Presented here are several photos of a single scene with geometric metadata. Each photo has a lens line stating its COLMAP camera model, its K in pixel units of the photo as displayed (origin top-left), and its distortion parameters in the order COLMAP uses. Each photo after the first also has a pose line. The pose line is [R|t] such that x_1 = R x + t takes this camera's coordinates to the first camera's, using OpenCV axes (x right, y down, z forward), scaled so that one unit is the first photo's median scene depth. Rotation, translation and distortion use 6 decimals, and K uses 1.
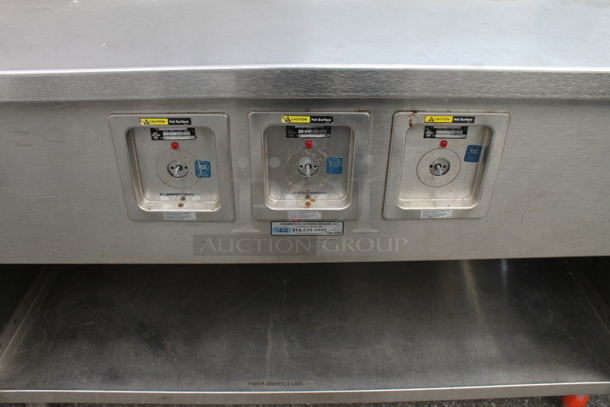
lens RADIAL K [[505.1, 0, 299.3], [0, 505.1, 202.5], [0, 0, 1]] dist [-0.127743, 0.086486]
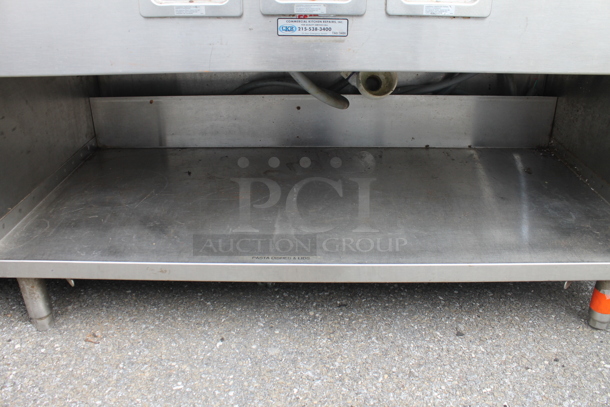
lens RADIAL K [[505.1, 0, 296.1], [0, 505.1, 189.3], [0, 0, 1]] dist [-0.127743, 0.086486]
pose [[0.999010, 0.009882, -0.043376, 0.021187], [-0.016239, 0.988740, -0.148760, 0.379652], [0.041417, 0.149317, 0.987922, 0.037199]]
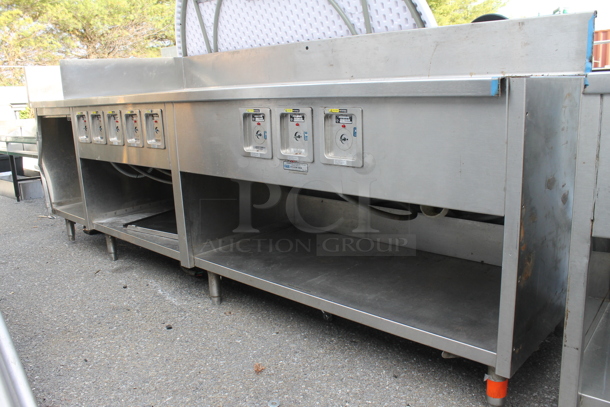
lens RADIAL K [[505.1, 0, 306.1], [0, 505.1, 200.1], [0, 0, 1]] dist [-0.127743, 0.086486]
pose [[0.724082, 0.120635, -0.679083, 1.103792], [-0.352937, 0.910718, -0.214540, 0.453167], [0.592572, 0.395018, 0.702011, -0.309630]]
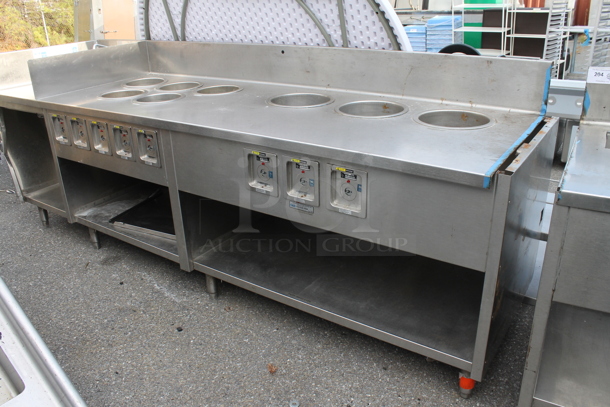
lens RADIAL K [[505.1, 0, 304.2], [0, 505.1, 197.2], [0, 0, 1]] dist [-0.127743, 0.086486]
pose [[0.817022, 0.202472, -0.539889, 0.976188], [-0.300445, 0.948658, -0.098896, 0.177556], [0.492147, 0.243007, 0.835906, -0.773673]]
